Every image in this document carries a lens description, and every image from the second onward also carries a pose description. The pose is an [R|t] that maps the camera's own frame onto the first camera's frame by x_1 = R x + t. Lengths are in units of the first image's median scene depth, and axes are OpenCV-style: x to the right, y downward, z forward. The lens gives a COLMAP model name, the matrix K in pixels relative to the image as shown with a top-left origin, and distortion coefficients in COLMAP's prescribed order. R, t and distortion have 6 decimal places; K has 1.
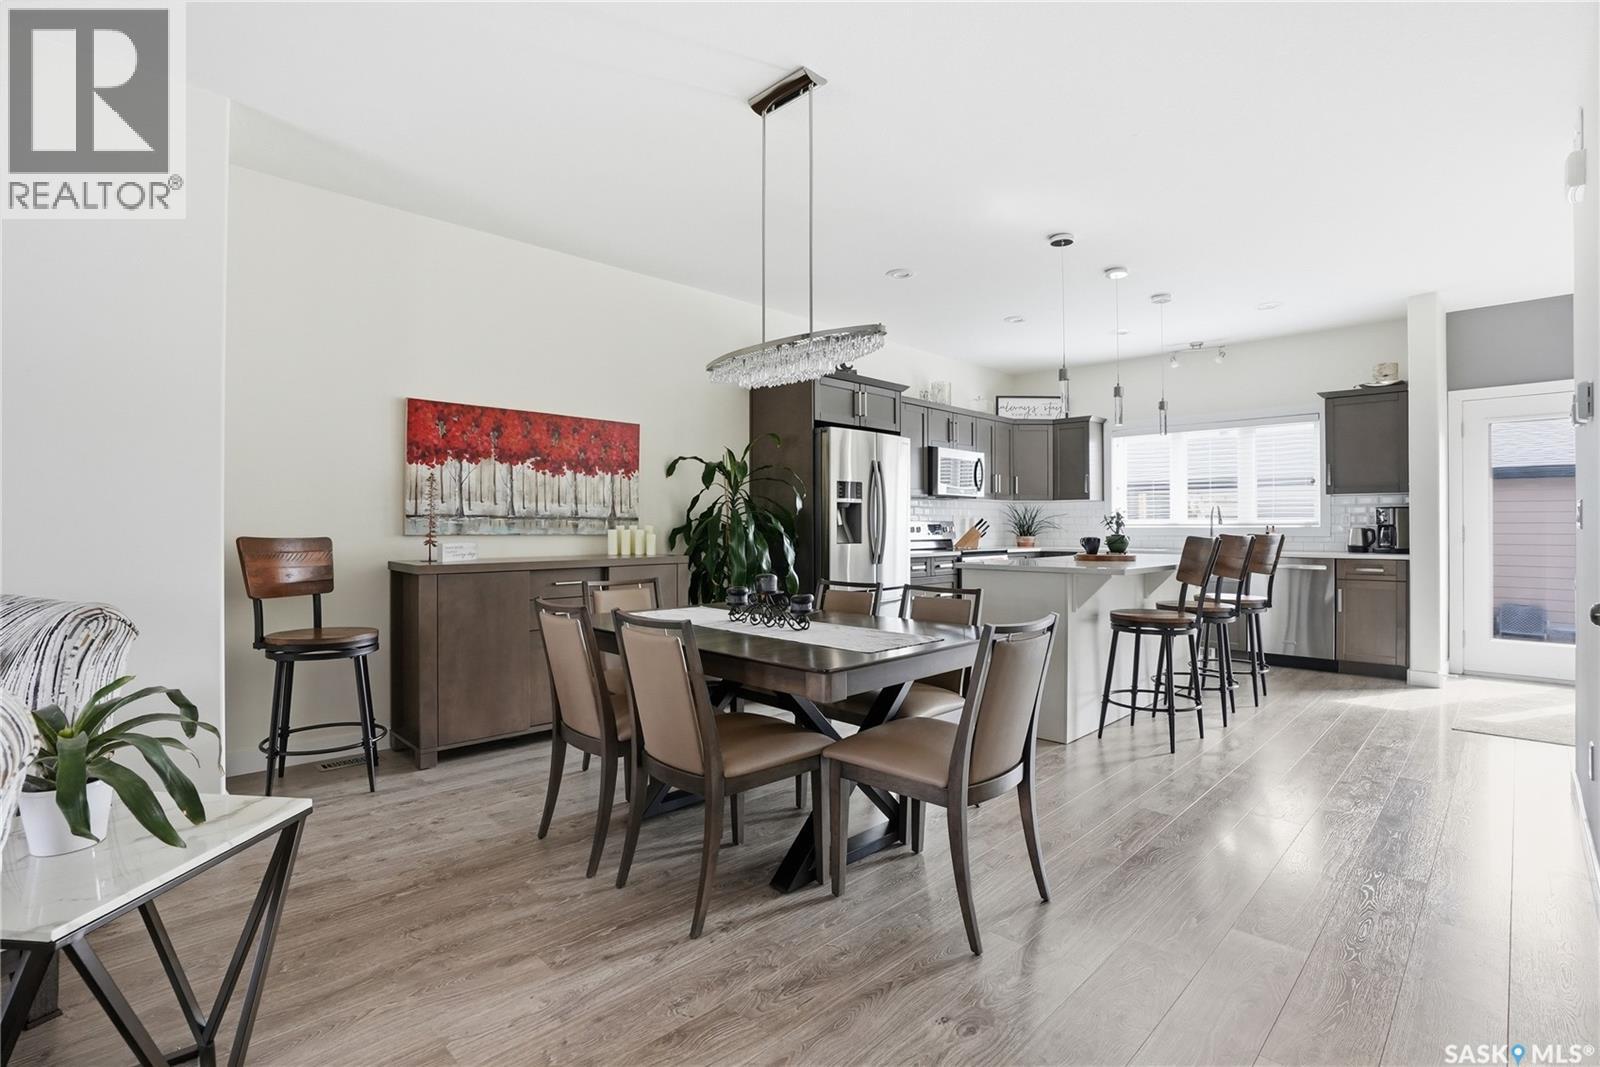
lens RADIAL K [[756.5, 0, 800.0], [0, 756.5, 533.5], [0, 0, 1]] dist [-0.062353, 0.024054]
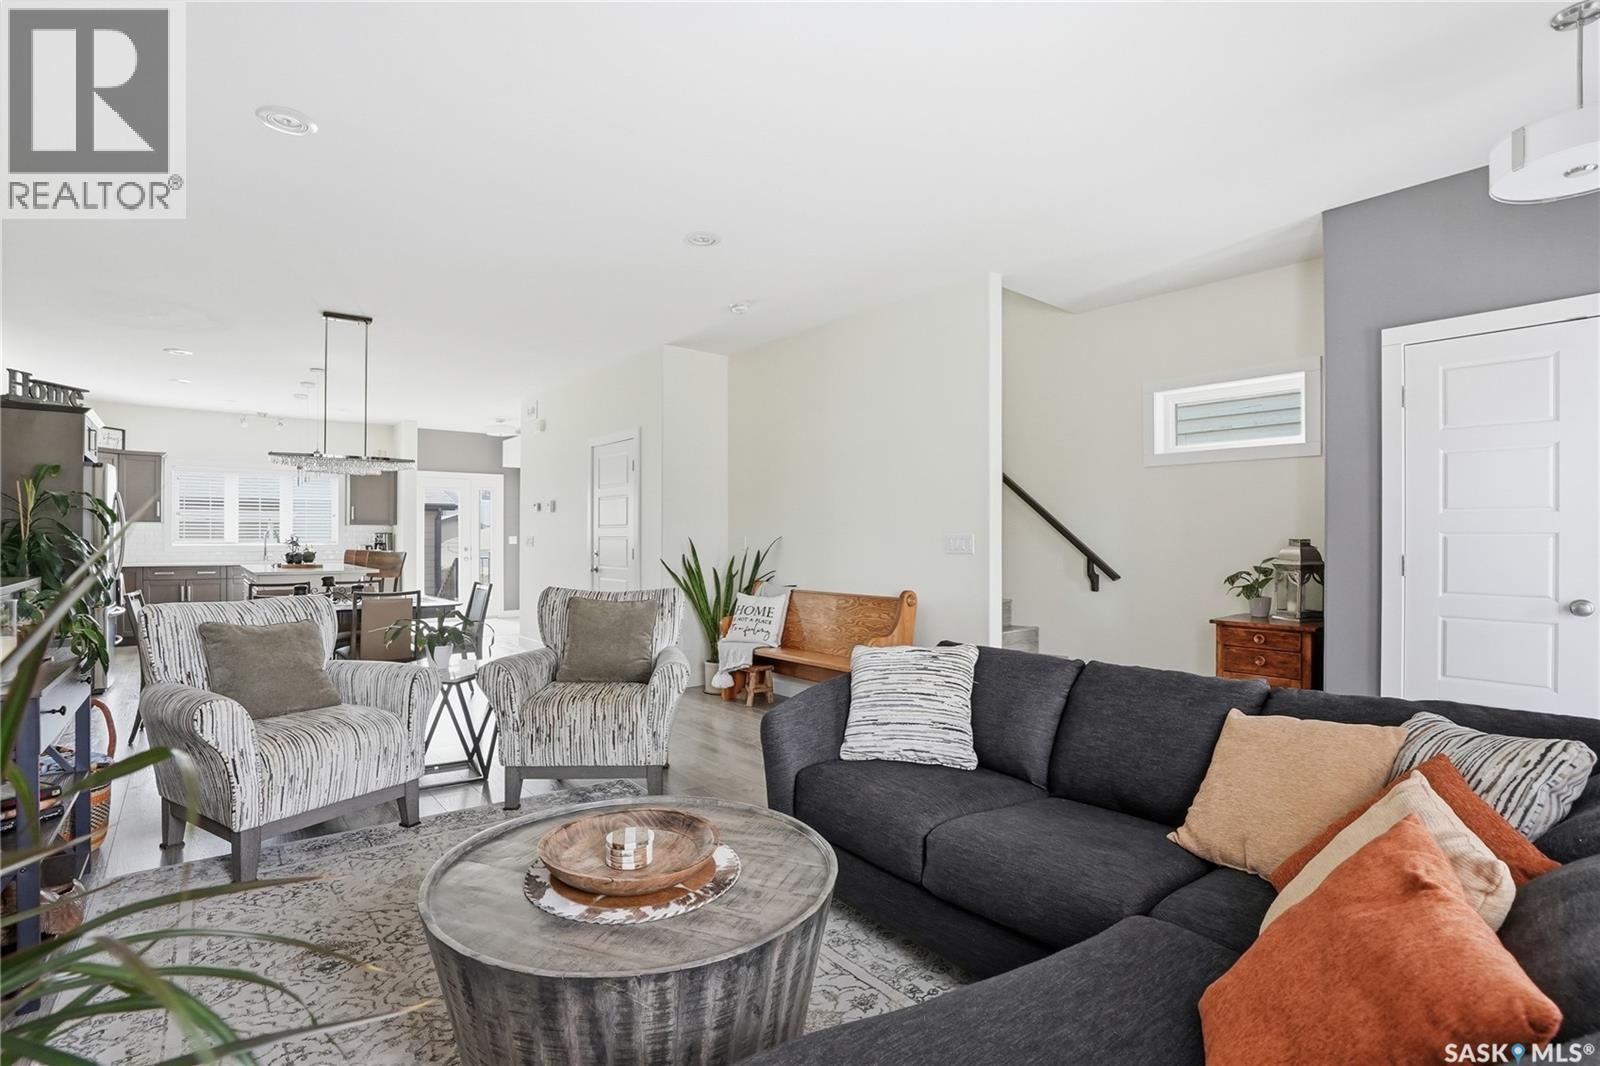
lens RADIAL K [[749.4, 0, 801.4], [0, 749.4, 541.8], [0, 0, 1]] dist [-0.060945, 0.017069]
pose [[0.081955, -0.002744, 0.996632, -0.905893], [0.008042, 0.999965, 0.002092, -0.011614], [-0.996604, 0.007844, 0.081974, -0.142926]]
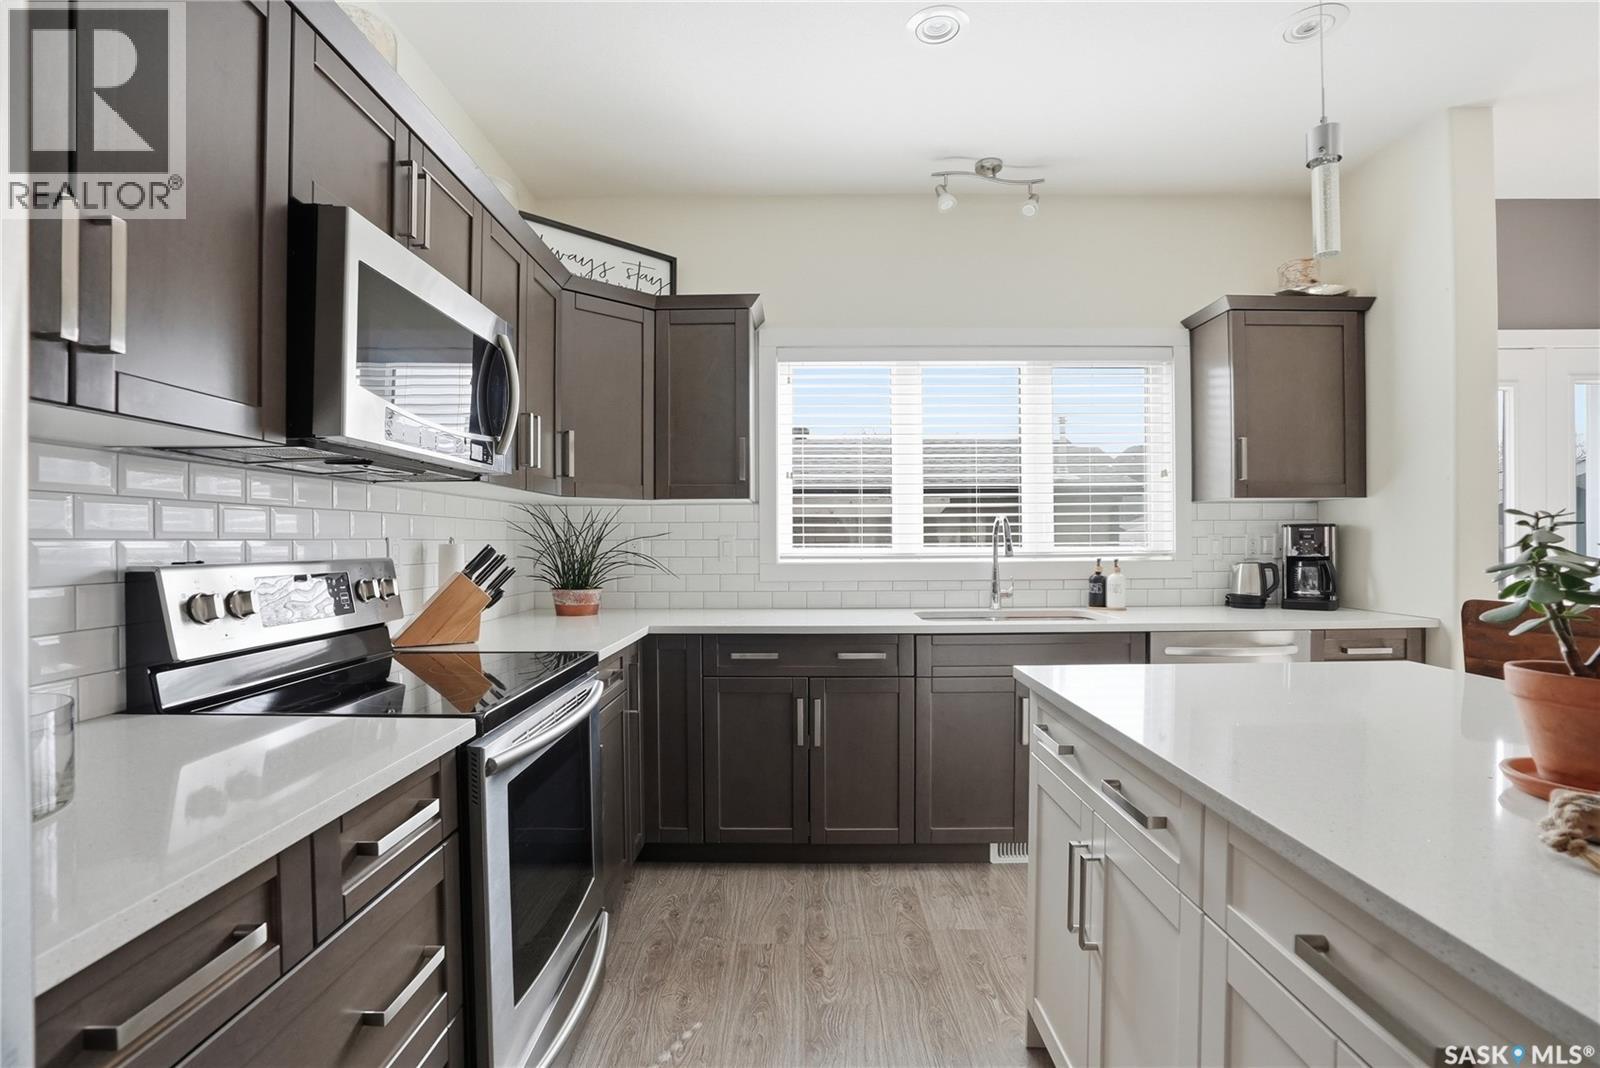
lens RADIAL K [[749.4, 0, 801.4], [0, 749.4, 542.8], [0, 0, 1]] dist [-0.060945, 0.017069]
pose [[0.711332, -0.004754, 0.702840, 0.158168], [0.010549, 0.999937, -0.003913, -0.025465], [-0.702777, 0.010198, 0.711337, 0.928651]]
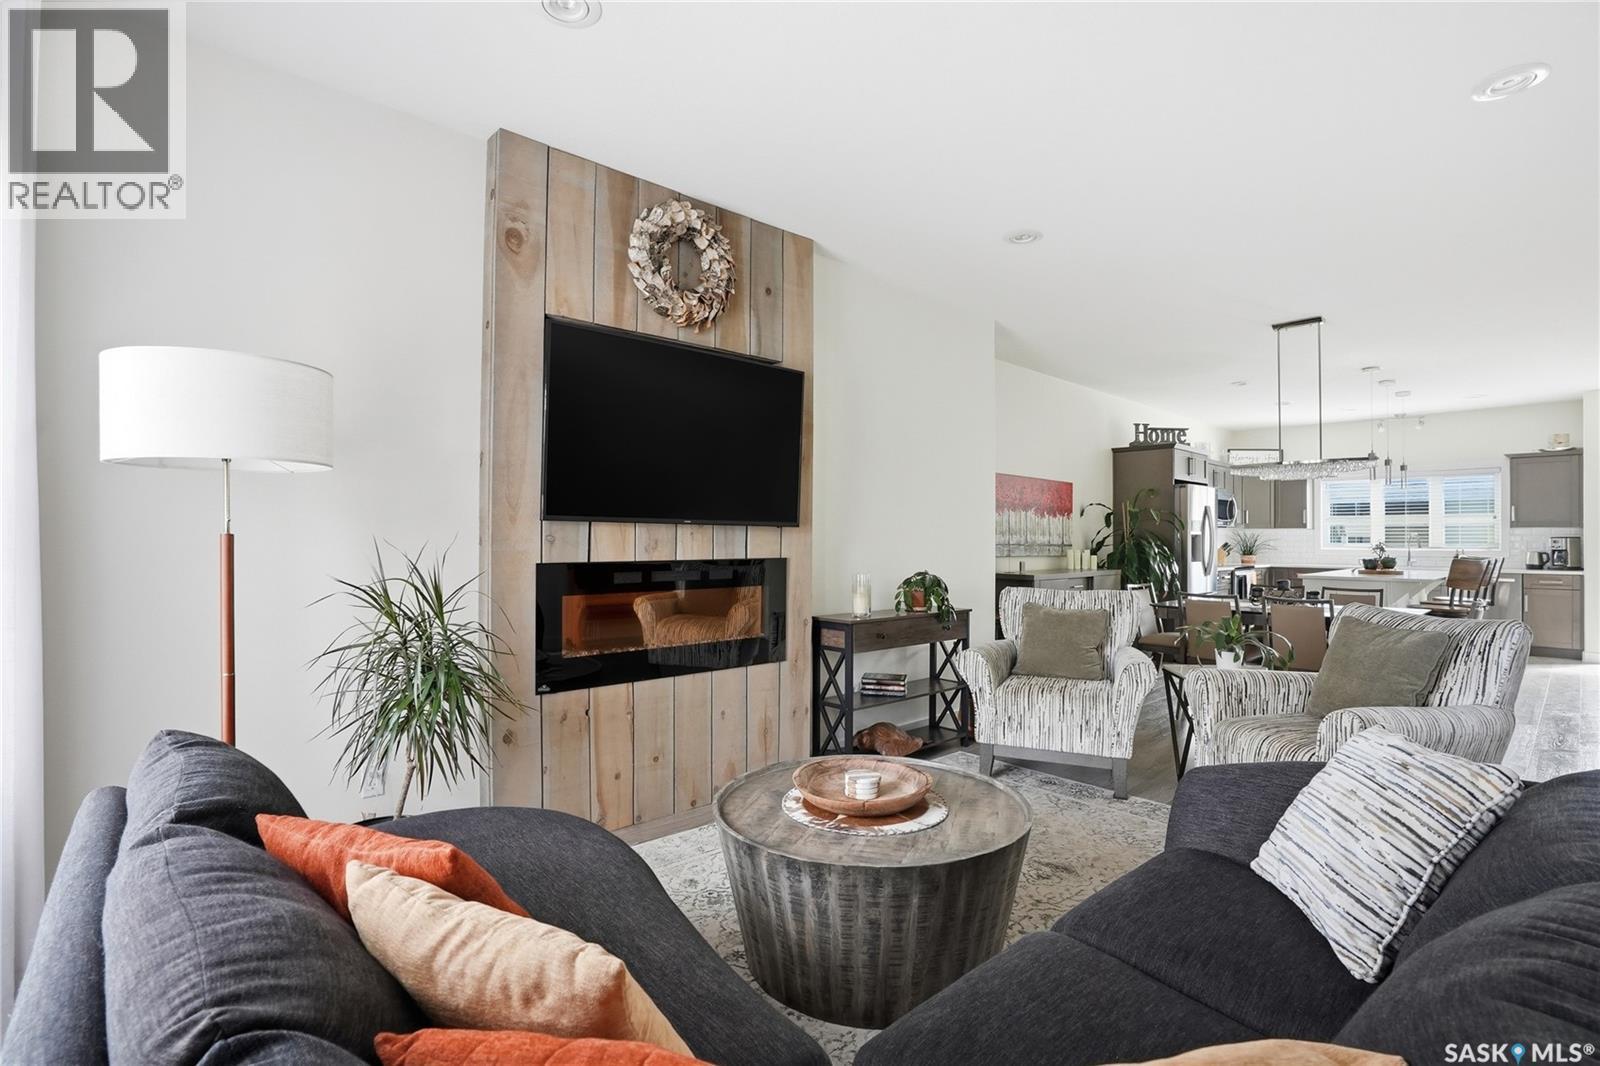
lens RADIAL K [[756.5, 0, 800.0], [0, 756.5, 533.0], [0, 0, 1]] dist [-0.062353, 0.024054]
pose [[0.998993, 0.004602, -0.044620, -0.610494], [-0.005404, 0.999825, -0.017889, -0.011798], [0.044530, 0.018113, 0.998844, -0.465431]]
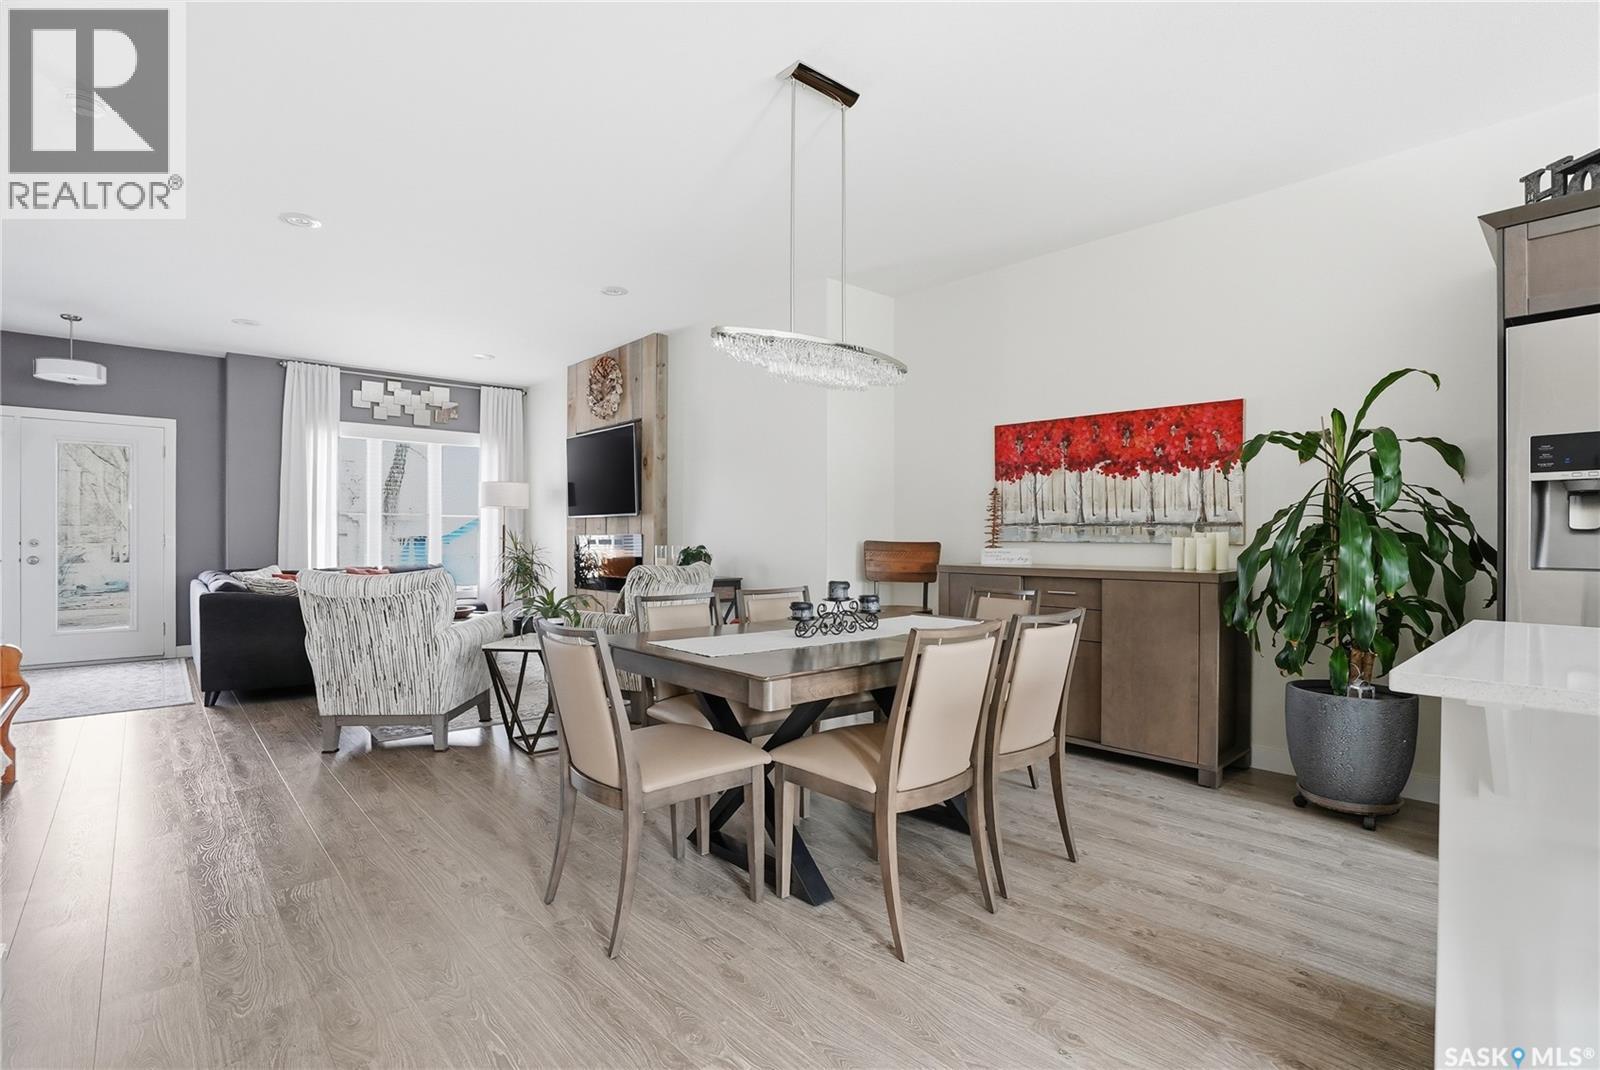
lens RADIAL K [[780.5, 0, 795.5], [0, 780.5, 539.5], [0, 0, 1]] dist [-0.037103, 0.000662]
pose [[-0.078459, 0.009111, -0.996876, 0.519446], [-0.006916, 0.999929, 0.009683, -0.007193], [0.996893, 0.007654, -0.078391, 0.544094]]
